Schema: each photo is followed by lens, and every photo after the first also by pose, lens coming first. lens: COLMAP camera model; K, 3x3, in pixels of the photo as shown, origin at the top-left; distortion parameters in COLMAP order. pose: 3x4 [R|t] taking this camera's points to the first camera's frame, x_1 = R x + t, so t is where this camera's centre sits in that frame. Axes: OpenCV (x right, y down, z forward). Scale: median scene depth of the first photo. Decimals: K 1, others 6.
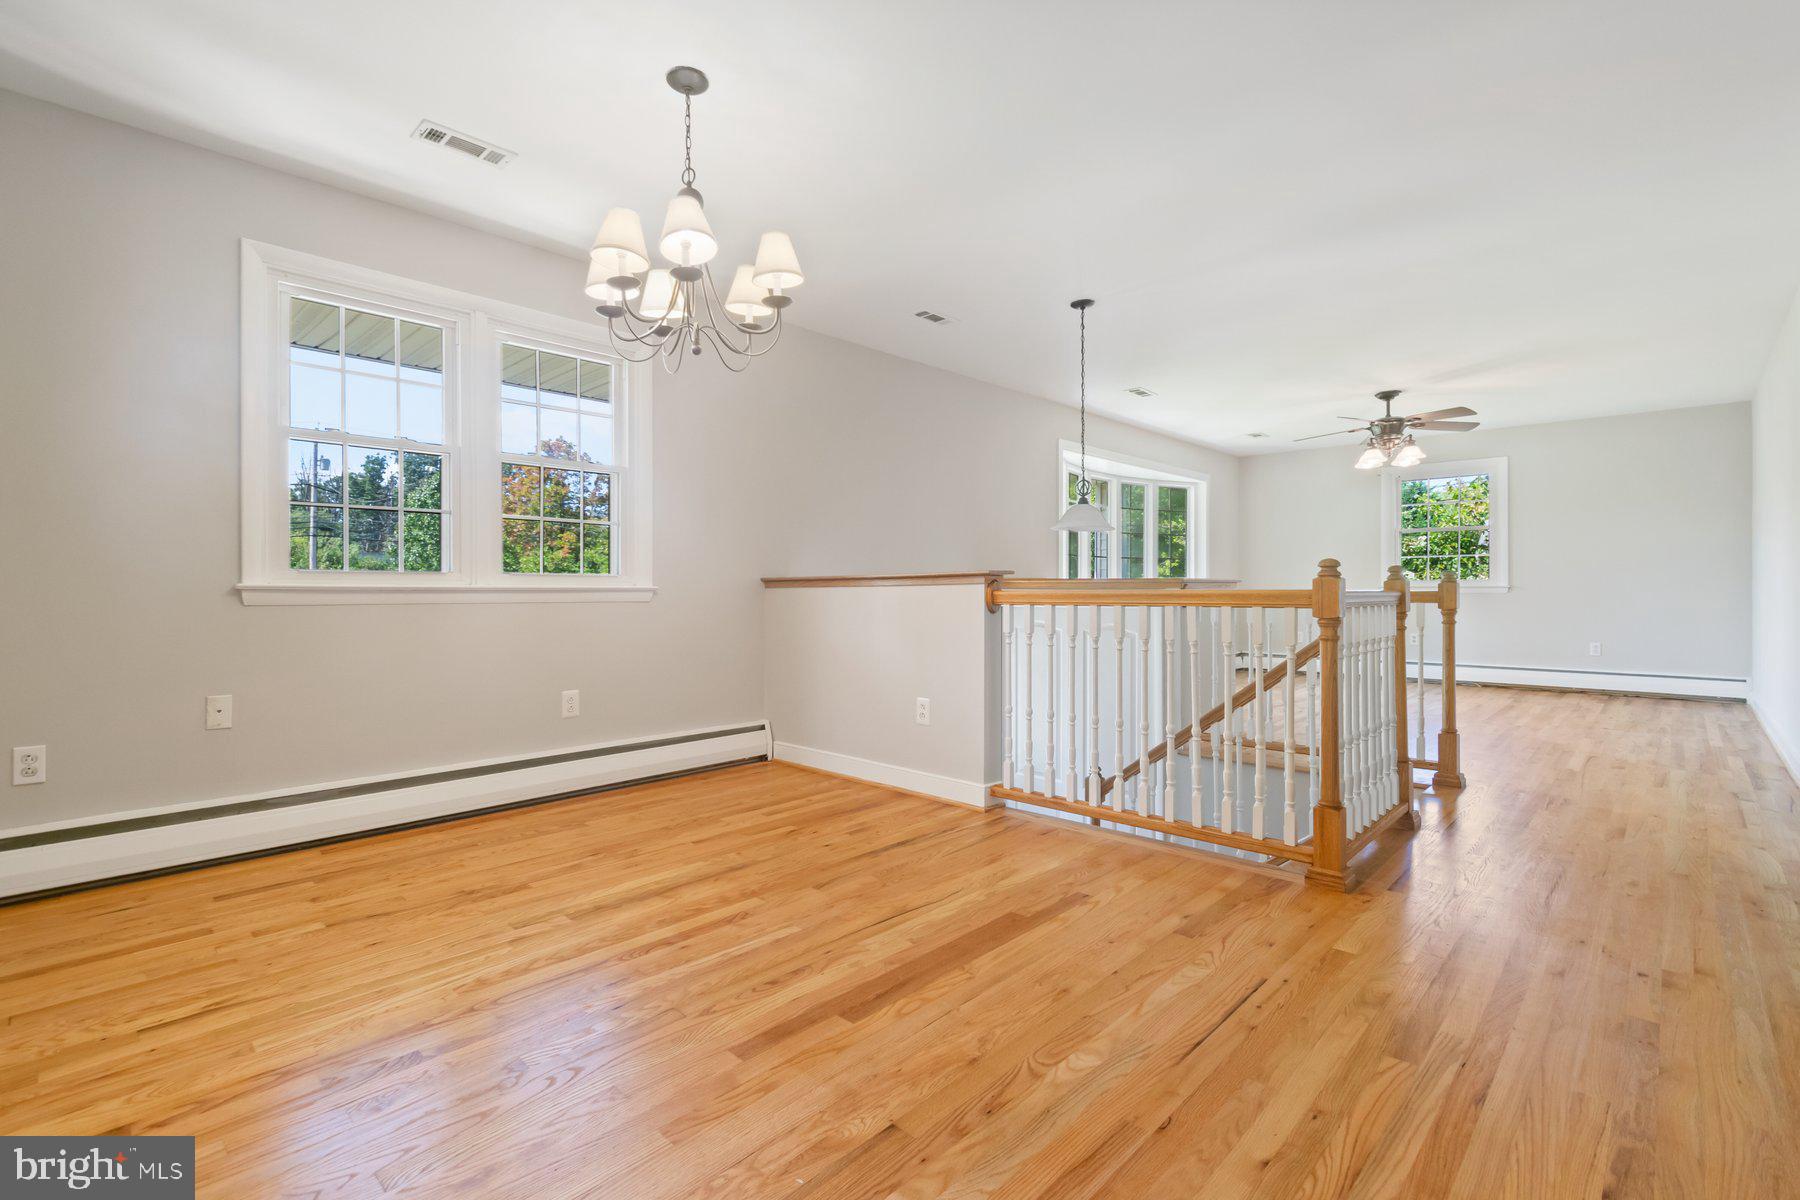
lens RADIAL K [[827.4, 0, 911.0], [0, 827.4, 593.5], [0, 0, 1]] dist [0.003149, -0.003114]
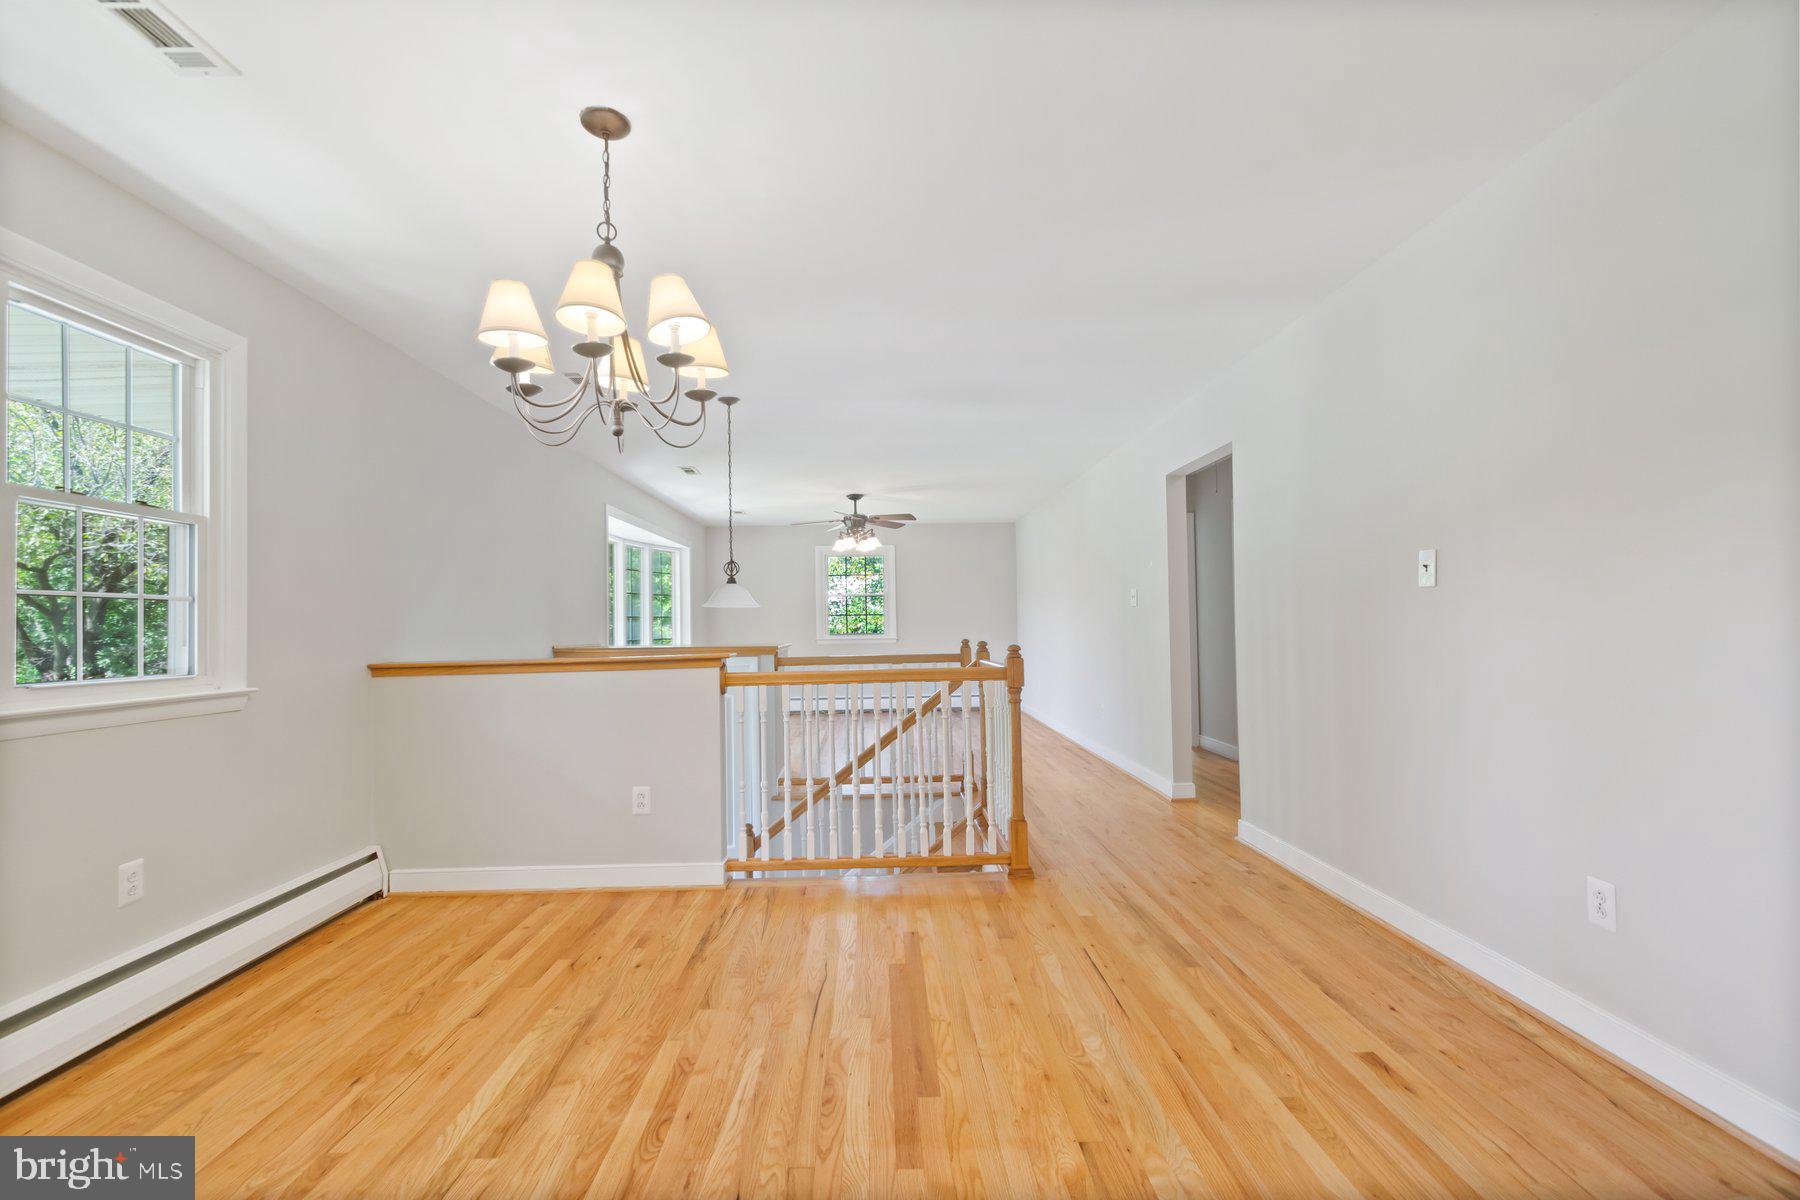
lens RADIAL K [[784.2, 0, 901.6], [0, 784.2, 613.0], [0, 0, 1]] dist [0.007501, -0.004183]
pose [[0.701349, 0.000862, 0.712817, -0.546857], [0.016467, 0.999713, -0.017412, -0.071324], [-0.712628, 0.023950, 0.701134, 0.178931]]
